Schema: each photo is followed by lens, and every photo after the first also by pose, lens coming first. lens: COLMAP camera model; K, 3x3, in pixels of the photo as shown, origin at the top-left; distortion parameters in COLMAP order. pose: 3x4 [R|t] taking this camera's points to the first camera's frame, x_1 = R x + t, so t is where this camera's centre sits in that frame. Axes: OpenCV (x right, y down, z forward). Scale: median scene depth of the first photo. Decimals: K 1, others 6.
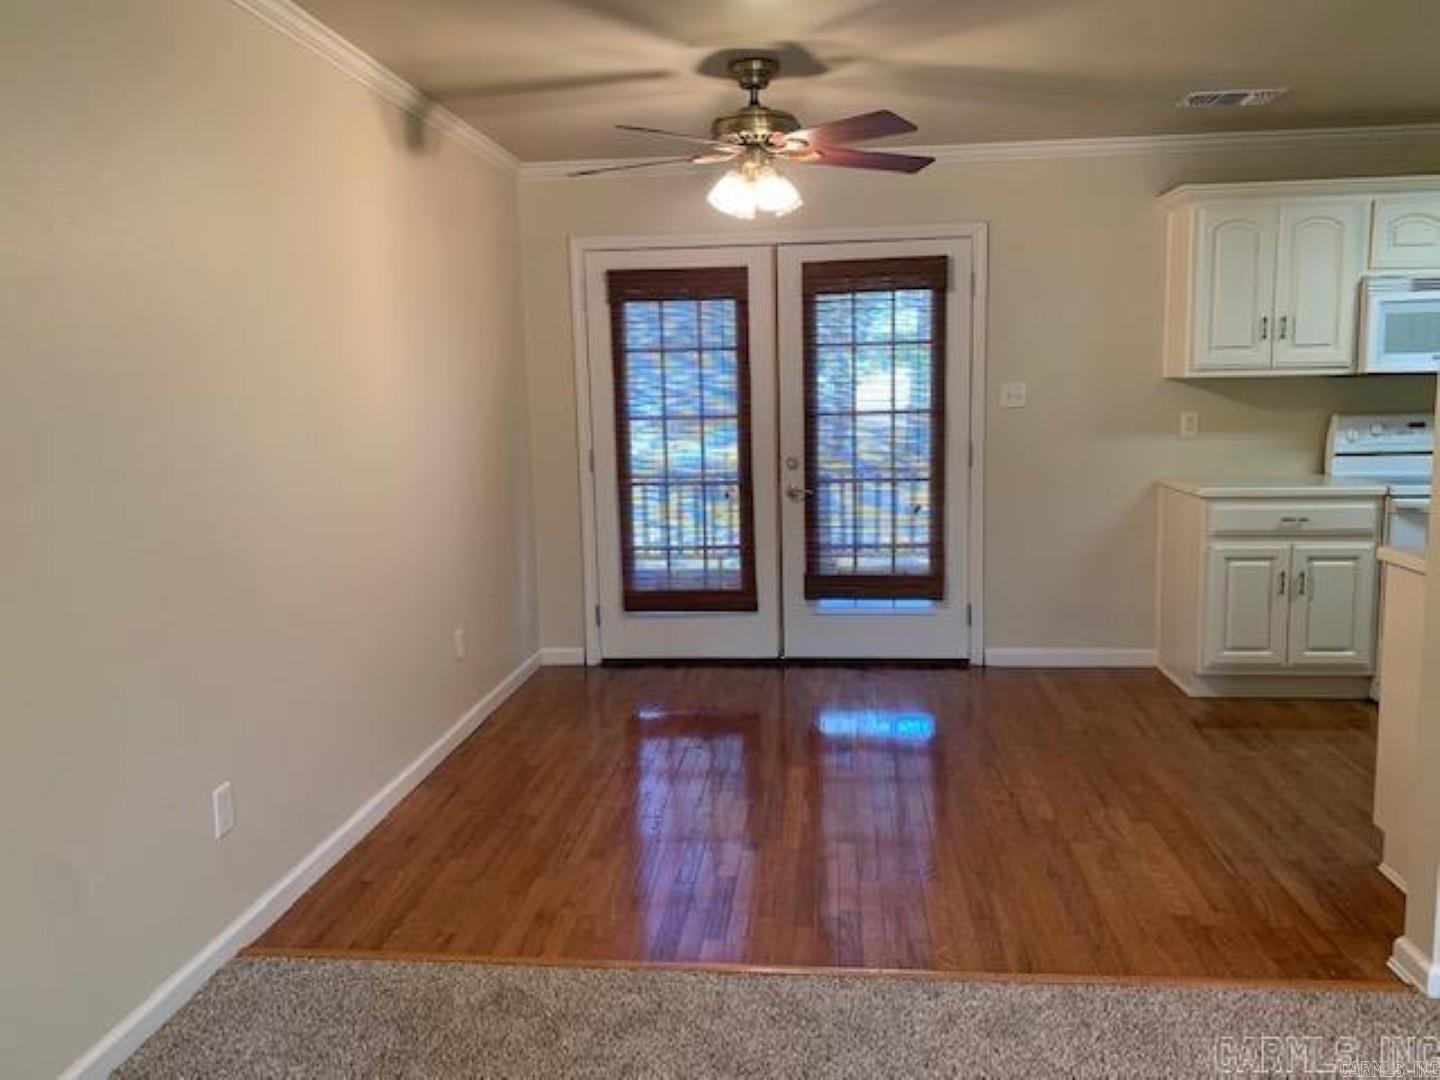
lens RADIAL K [[1097.1, 0, 718.5], [0, 1097.1, 539.7], [0, 0, 1]] dist [0.021754, -0.030875]
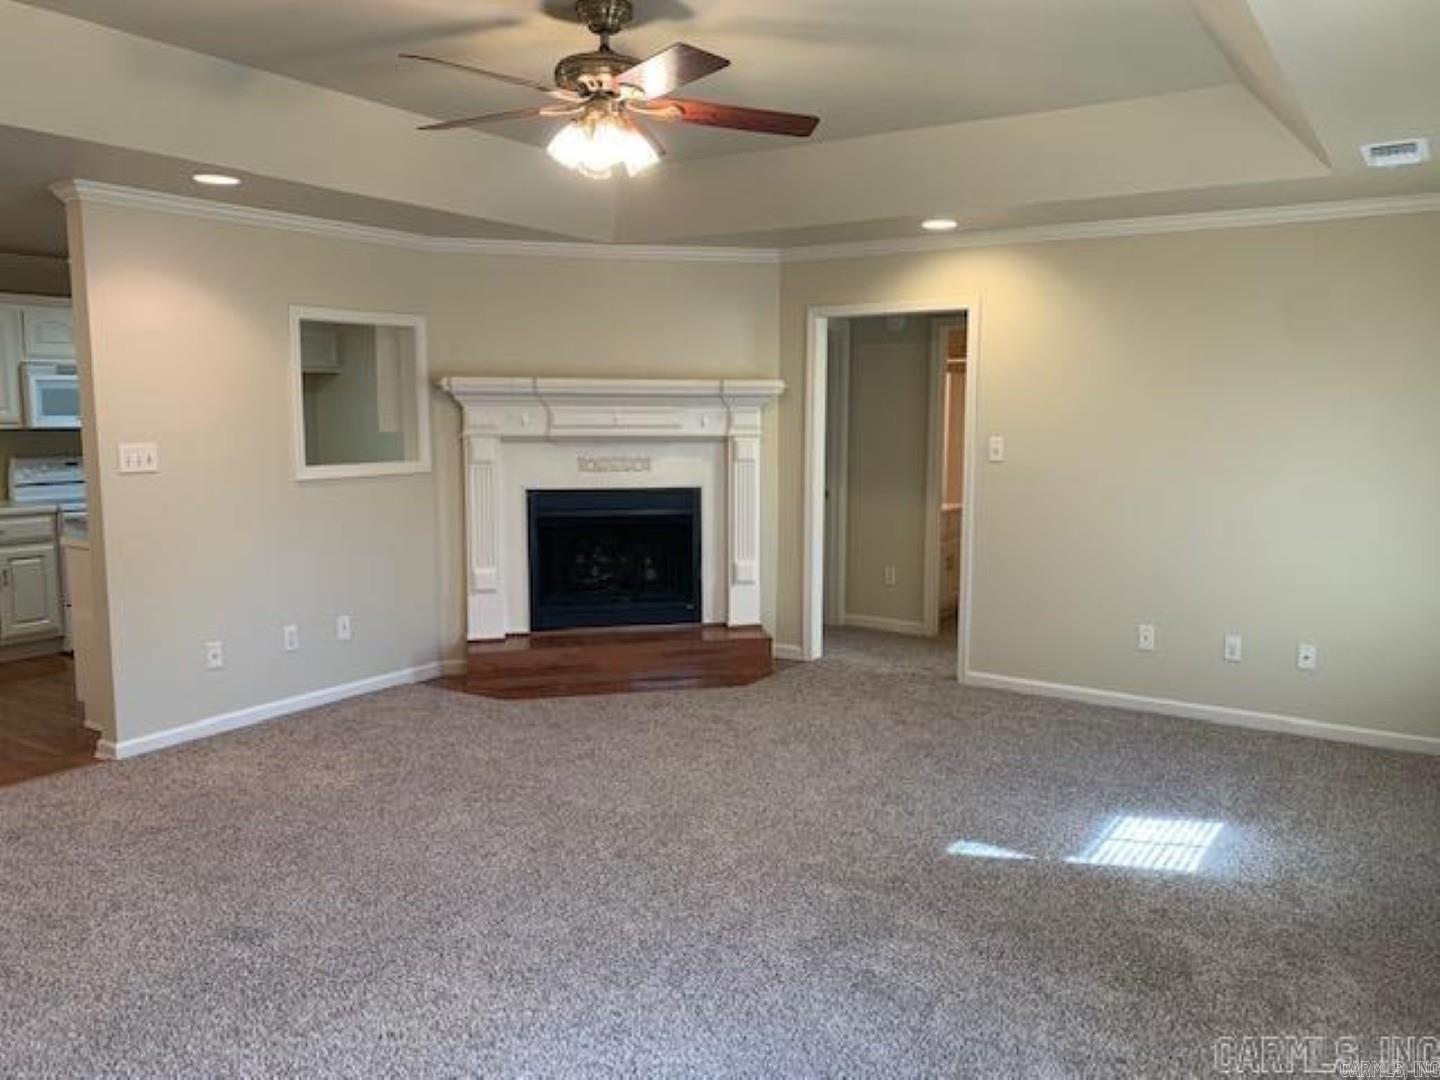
lens RADIAL K [[1097.1, 0, 740.2], [0, 1097.1, 535.1], [0, 0, 1]] dist [0.021754, -0.030875]
pose [[0.445435, -0.080023, 0.891731, -0.285465], [0.109774, 0.993364, 0.034310, 0.037535], [-0.888559, 0.082606, 0.451264, -0.447496]]
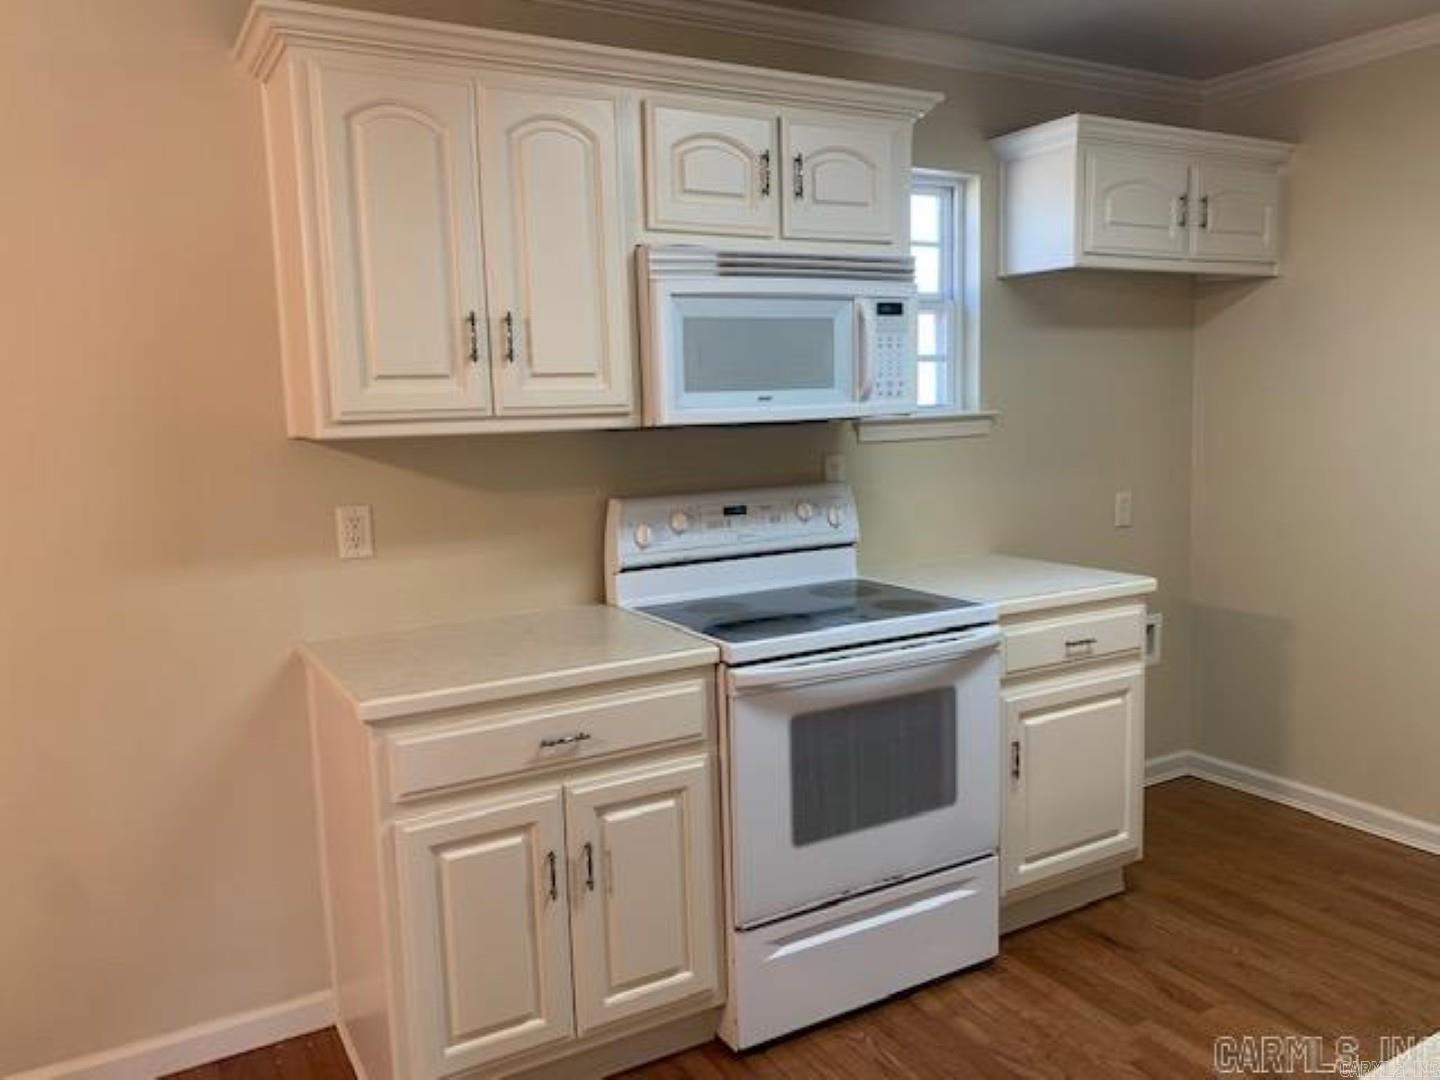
lens RADIAL K [[1097.1, 0, 734.5], [0, 1097.1, 526.6], [0, 0, 1]] dist [0.021754, -0.030875]
pose [[0.805939, -0.066661, 0.588233, 0.286041], [0.092502, 0.995615, -0.013910, -0.087662], [-0.584727, 0.065623, 0.808572, 0.523984]]
